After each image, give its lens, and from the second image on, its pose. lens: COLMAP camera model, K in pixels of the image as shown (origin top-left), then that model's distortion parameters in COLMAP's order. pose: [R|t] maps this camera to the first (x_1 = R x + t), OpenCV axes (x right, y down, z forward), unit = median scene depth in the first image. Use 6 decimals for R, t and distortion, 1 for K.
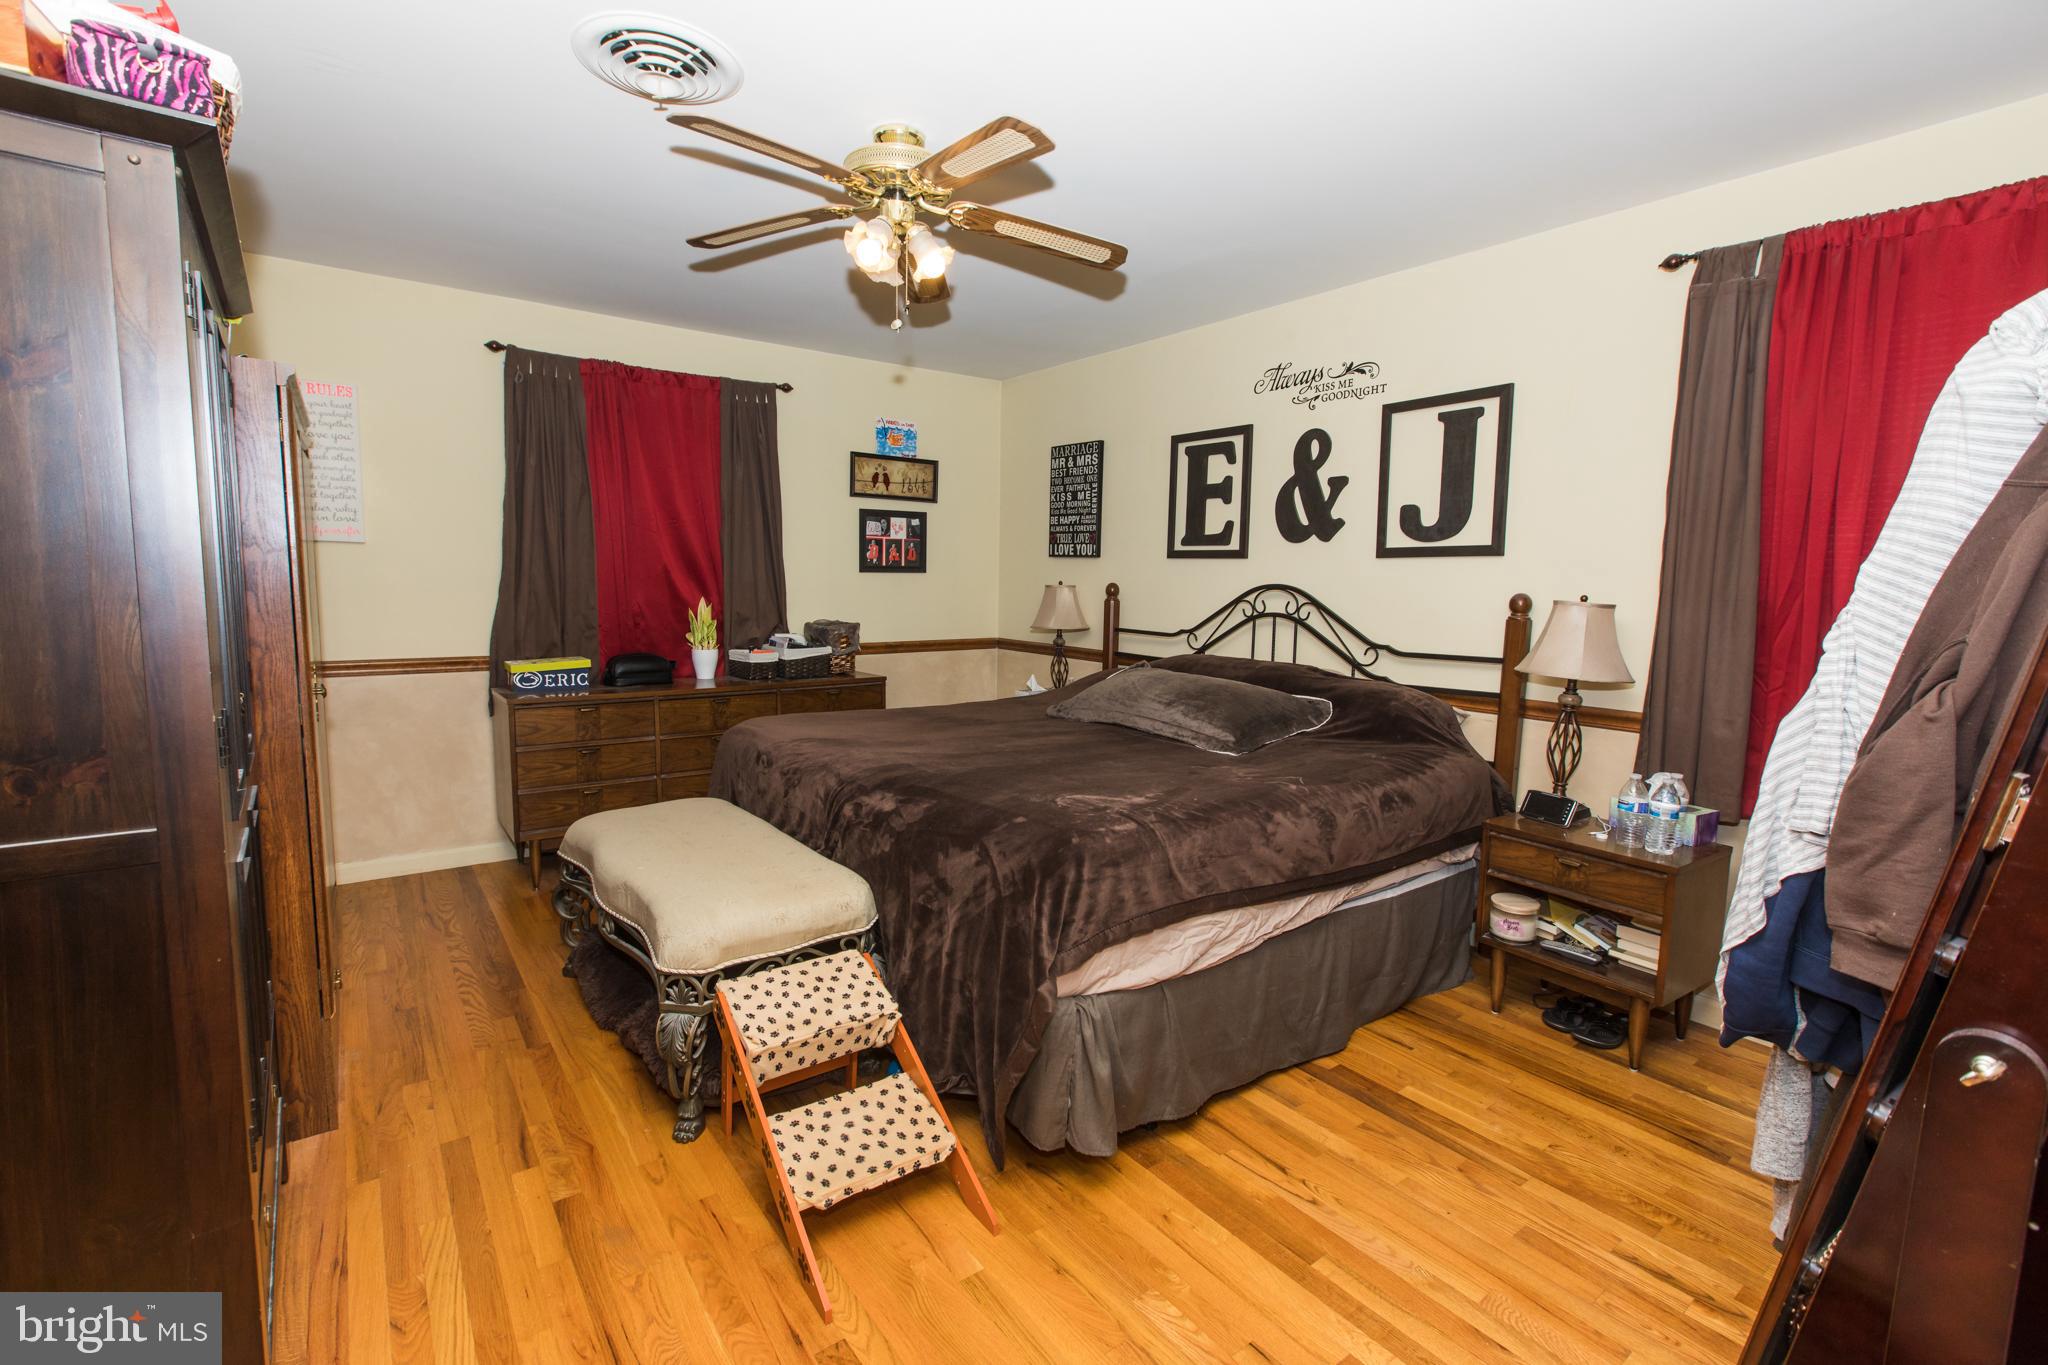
lens RADIAL K [[907.8, 0, 1005.9], [0, 907.8, 673.1], [0, 0, 1]] dist [0.000366, -0.000042]
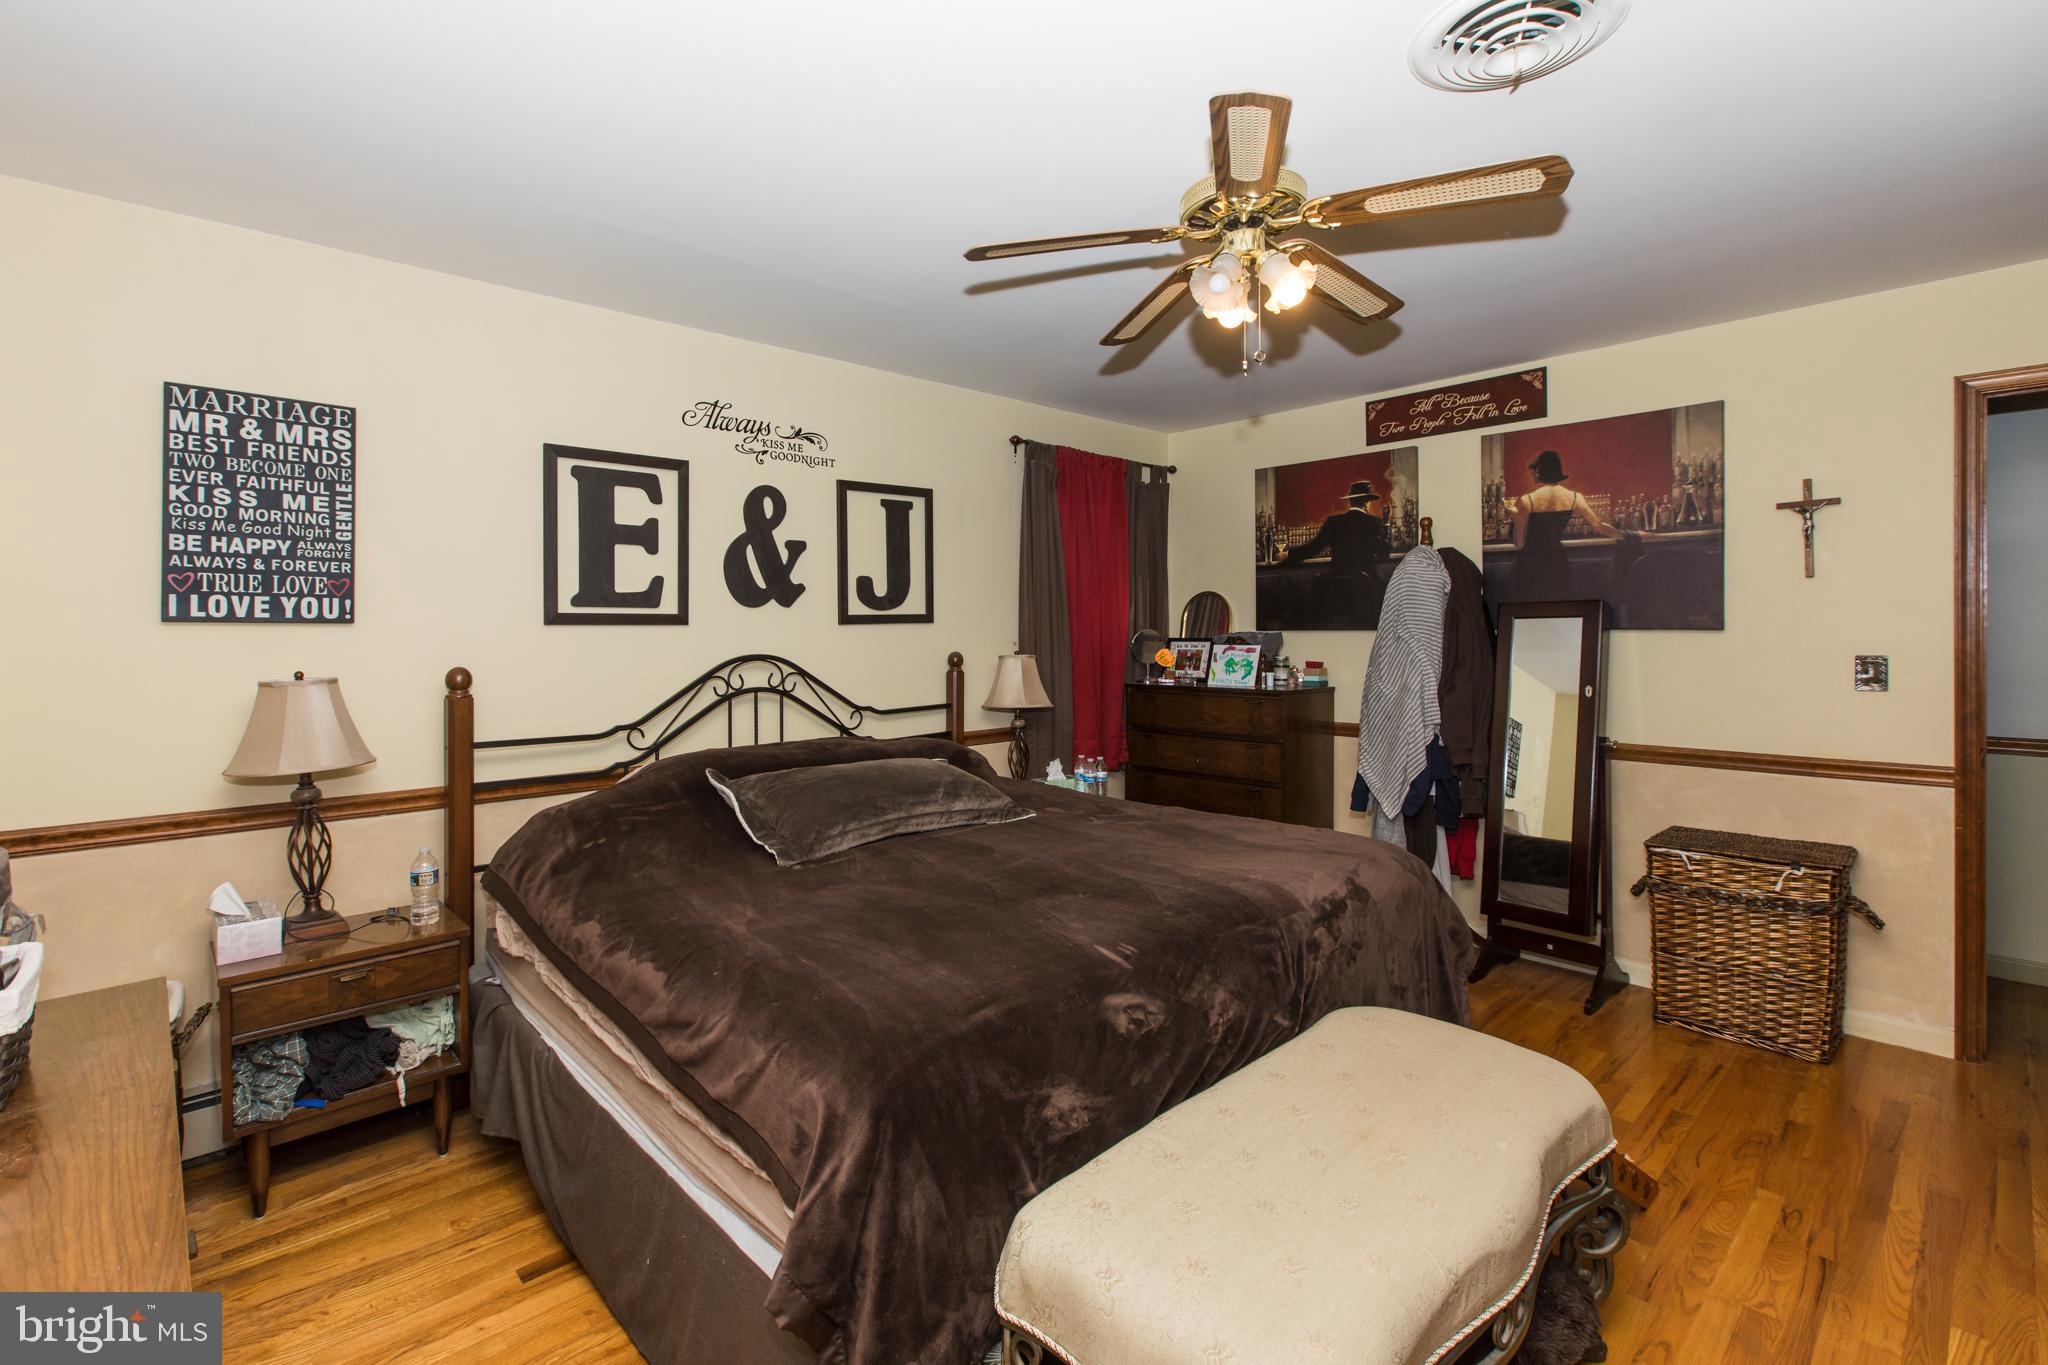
lens RADIAL K [[923.4, 0, 1014.9], [0, 923.4, 649.6], [0, 0, 1]] dist [-0.001889, 0.000022]
pose [[-0.121993, -0.020692, 0.992315, -0.580674], [0.129675, 0.990881, 0.036604, -0.098485], [-0.984023, 0.133143, -0.118198, 0.824259]]
